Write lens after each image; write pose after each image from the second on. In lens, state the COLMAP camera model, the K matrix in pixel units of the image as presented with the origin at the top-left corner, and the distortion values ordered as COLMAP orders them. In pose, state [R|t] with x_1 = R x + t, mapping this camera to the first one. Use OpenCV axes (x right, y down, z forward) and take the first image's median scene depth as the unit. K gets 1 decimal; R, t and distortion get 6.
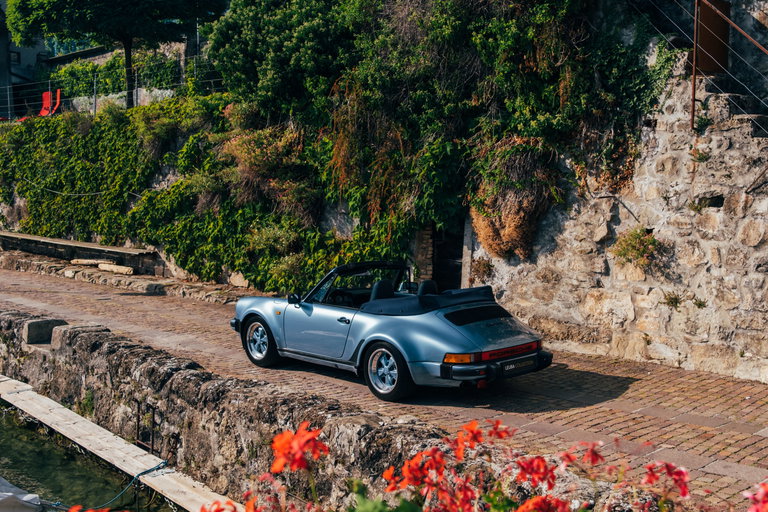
lens RADIAL K [[830.9, 0, 447.3], [0, 830.9, 259.7], [0, 0, 1]] dist [-0.027209, 0.015051]
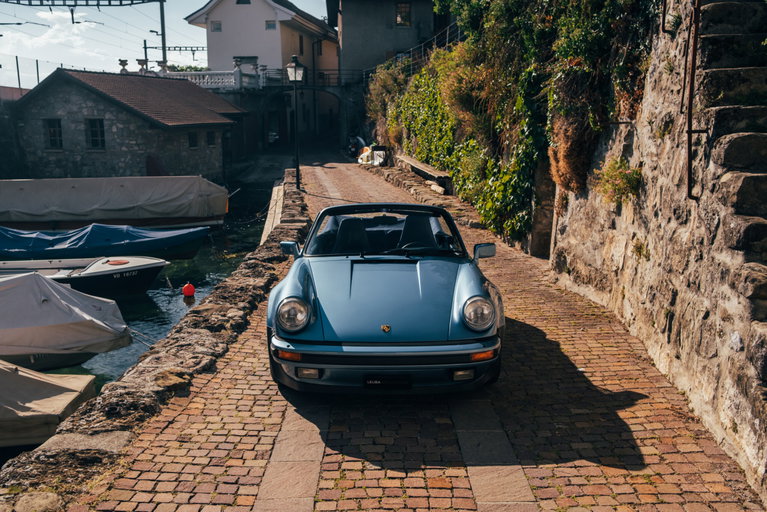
lens RADIAL K [[730.5, 0, 375.2], [0, 730.5, 258.6], [0, 0, 1]] dist [-0.077261, 0.180406]
pose [[0.724509, 0.118500, -0.679003, 0.564641], [-0.056465, 0.992003, 0.112875, -0.007759], [0.686949, -0.043439, 0.725406, 0.297924]]
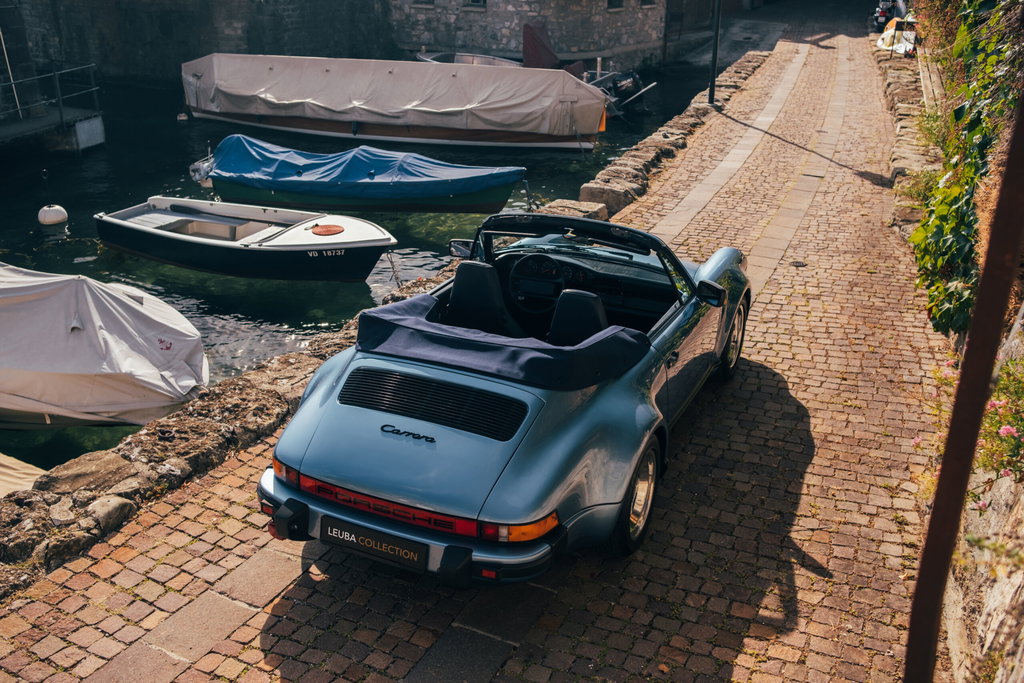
lens RADIAL K [[975.3, 0, 500.9], [0, 975.3, 344.9], [0, 0, 1]] dist [-0.077261, 0.180406]
pose [[0.358081, 0.357189, -0.862667, 0.427688], [-0.099429, 0.933266, 0.345150, -0.133045], [0.928381, -0.037817, 0.369700, 0.756051]]
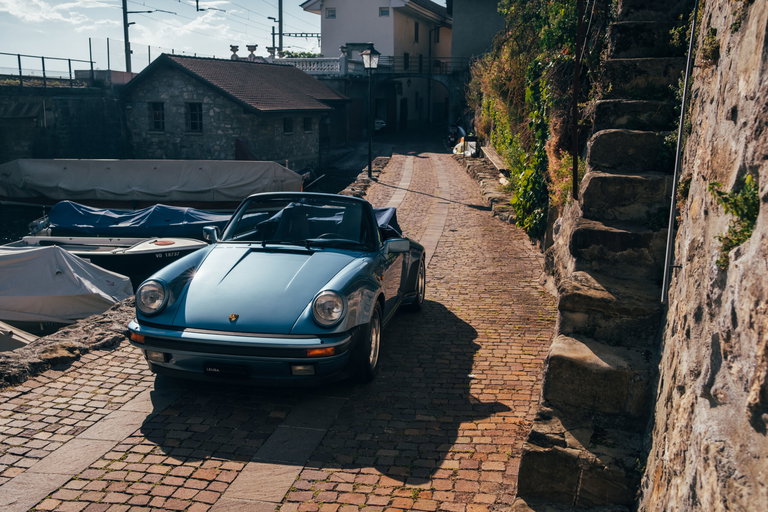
lens RADIAL K [[738.8, 0, 376.2], [0, 738.8, 257.6], [0, 0, 1]] dist [-0.070115, 0.165536]
pose [[0.596141, 0.161642, -0.786440, 0.682541], [-0.087900, 0.986776, 0.136188, -0.021514], [0.798054, -0.012060, 0.602465, 0.437485]]
